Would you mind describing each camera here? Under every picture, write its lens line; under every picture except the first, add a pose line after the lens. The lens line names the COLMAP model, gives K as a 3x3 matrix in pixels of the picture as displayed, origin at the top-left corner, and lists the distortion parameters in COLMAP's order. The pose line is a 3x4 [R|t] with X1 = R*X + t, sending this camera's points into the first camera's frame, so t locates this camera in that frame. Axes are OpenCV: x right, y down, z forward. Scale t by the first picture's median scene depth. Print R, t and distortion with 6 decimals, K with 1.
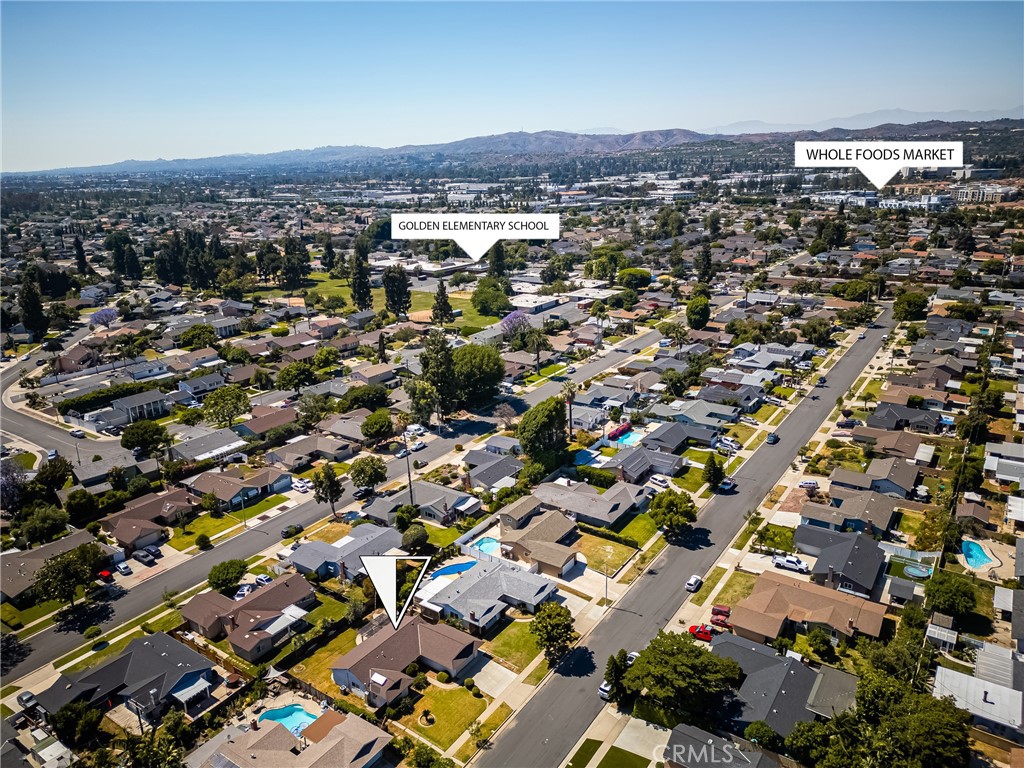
lens RADIAL K [[719.1, 0, 512.0], [0, 719.1, 384.0], [0, 0, 1]] dist [0.058332, -0.057264]
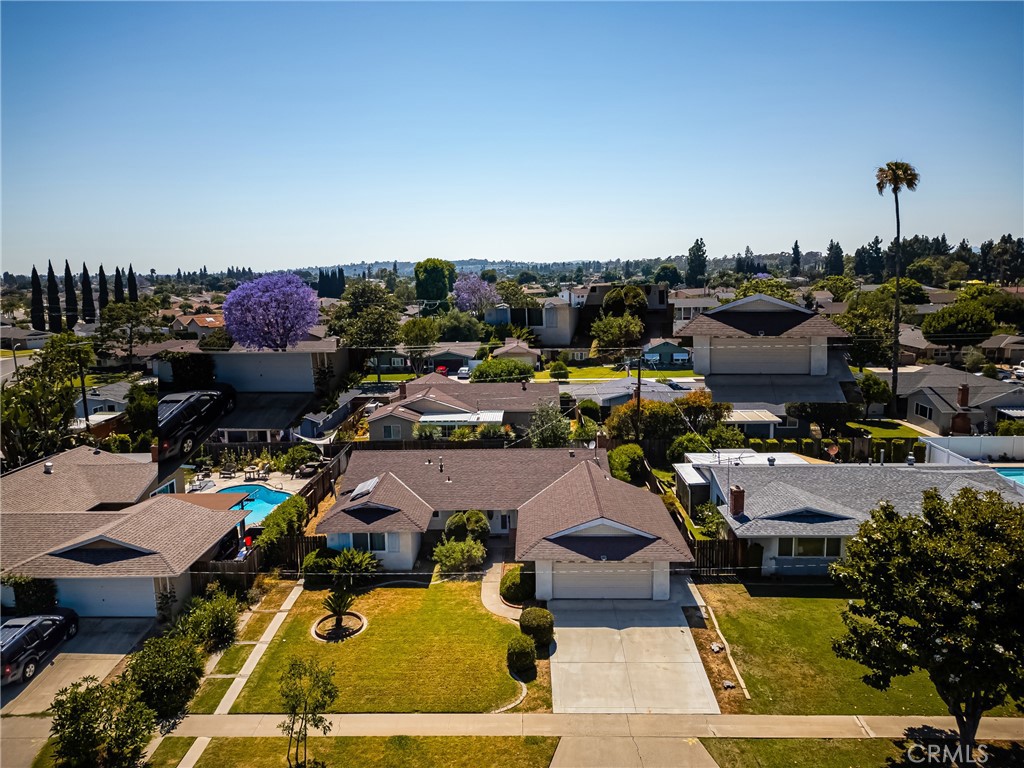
lens RADIAL K [[719.1, 0, 512.0], [0, 719.1, 384.0], [0, 0, 1]] dist [0.058332, -0.057264]
pose [[0.541729, 0.144550, -0.828031, 0.148043], [-0.244284, 0.969658, 0.009454, 0.310641], [0.804273, 0.197153, 0.560603, 0.787059]]
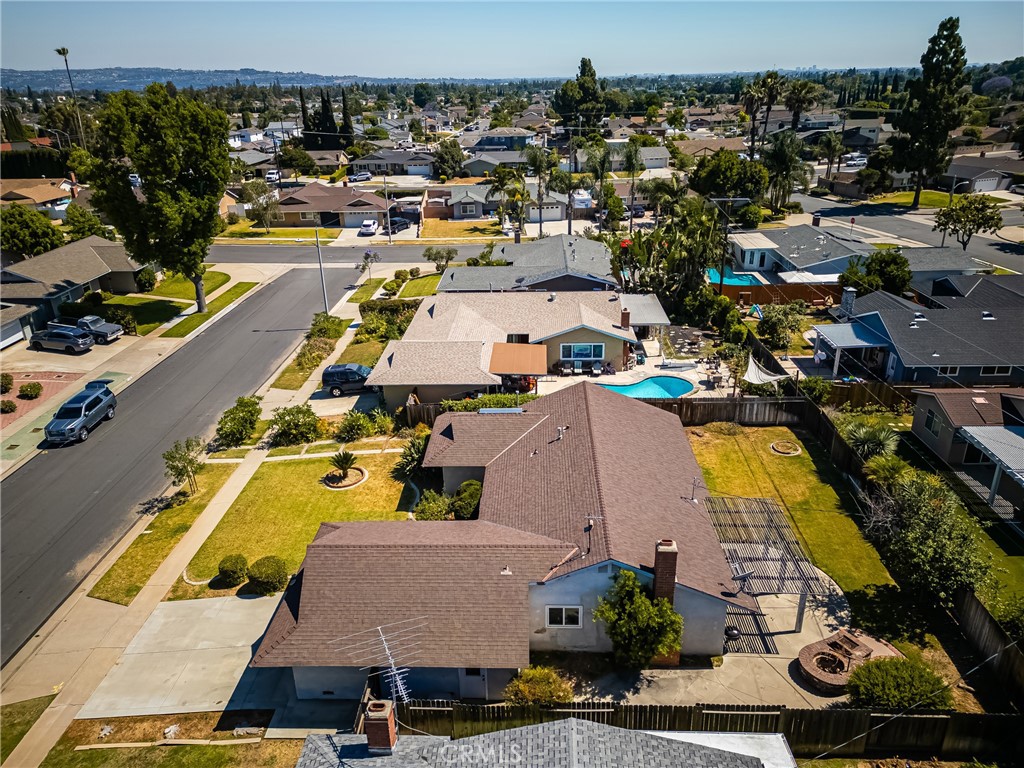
lens RADIAL K [[719.1, 0, 512.0], [0, 719.1, 384.0], [0, 0, 1]] dist [0.058332, -0.057264]
pose [[-0.846920, 0.240672, -0.474134, -0.022707], [-0.121887, 0.780081, 0.613692, 0.169275], [0.517561, 0.577538, -0.631332, 1.136569]]
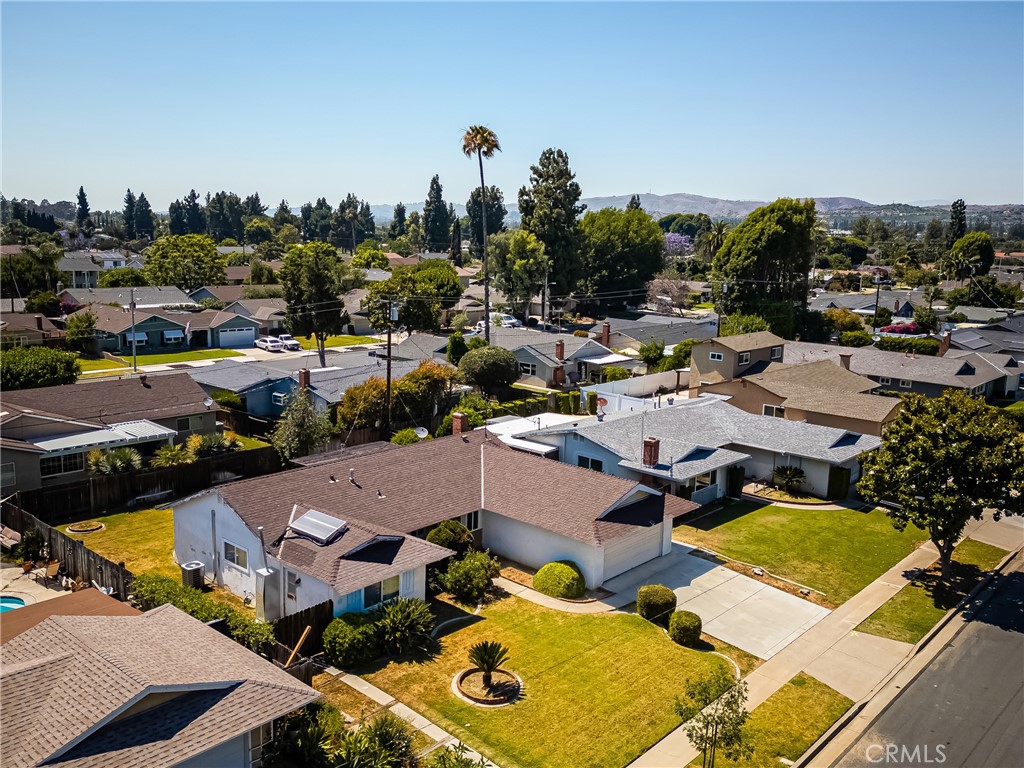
lens RADIAL K [[876.4, 0, 525.2], [0, 876.4, 399.3], [0, 0, 1]] dist [0.093137, -0.136588]
pose [[0.991710, 0.067768, -0.109177, -0.073049], [-0.079494, 0.991087, -0.106902, 0.363875], [0.100959, 0.114694, 0.988257, 0.644760]]
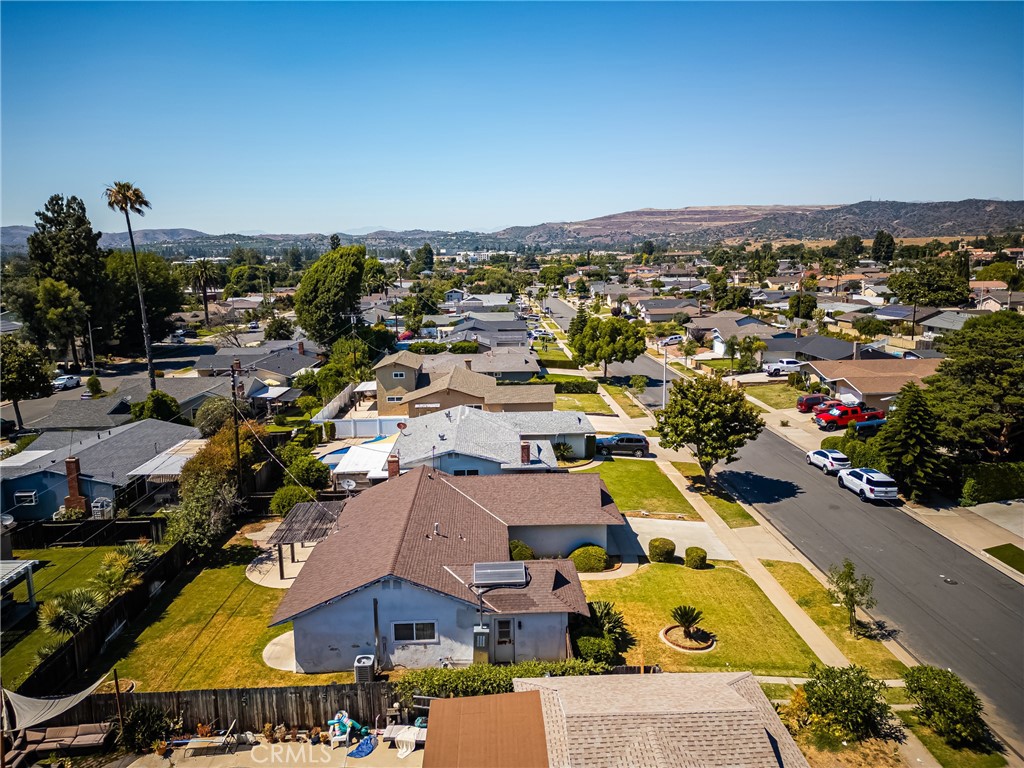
lens RADIAL K [[719.1, 0, 512.0], [0, 719.1, 384.0], [0, 0, 1]] dist [0.058332, -0.057264]
pose [[0.803788, -0.098173, 0.586760, -0.320405], [0.178765, 0.980566, -0.080824, 0.332443], [-0.567422, 0.169857, 0.805717, 0.700002]]
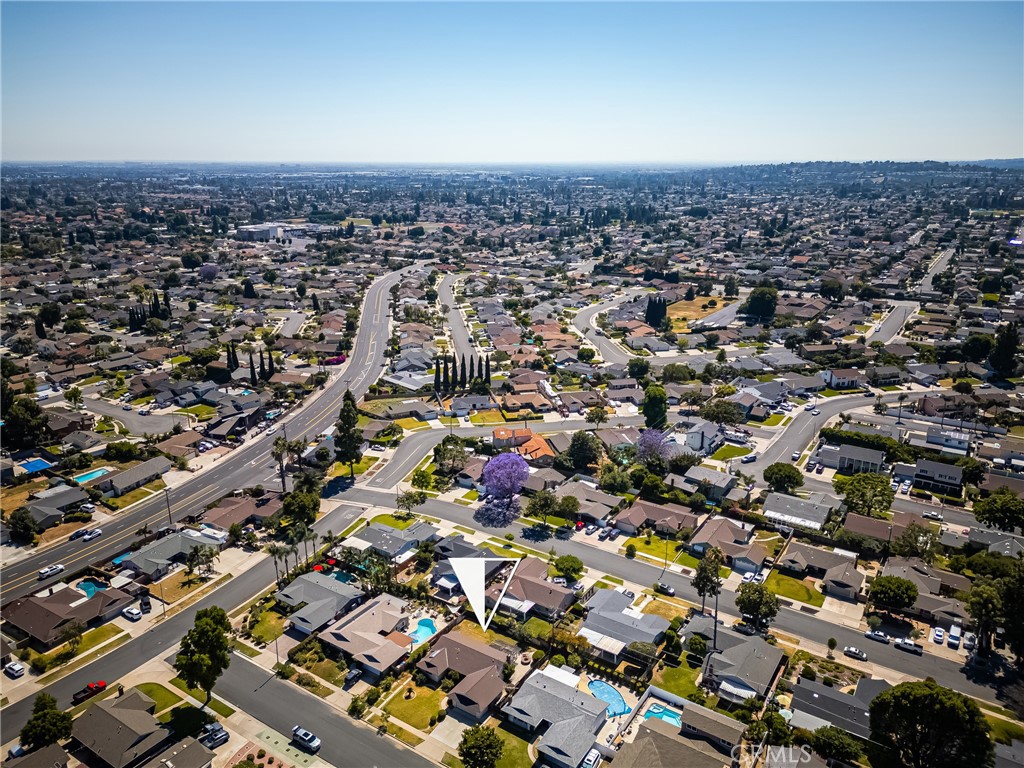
lens RADIAL K [[719.1, 0, 512.0], [0, 719.1, 384.0], [0, 0, 1]] dist [0.058332, -0.057264]
pose [[0.023057, 0.317491, -0.947981, 0.903147], [-0.299282, 0.906939, 0.296467, -0.479924], [0.953886, 0.276878, 0.115930, 0.784639]]
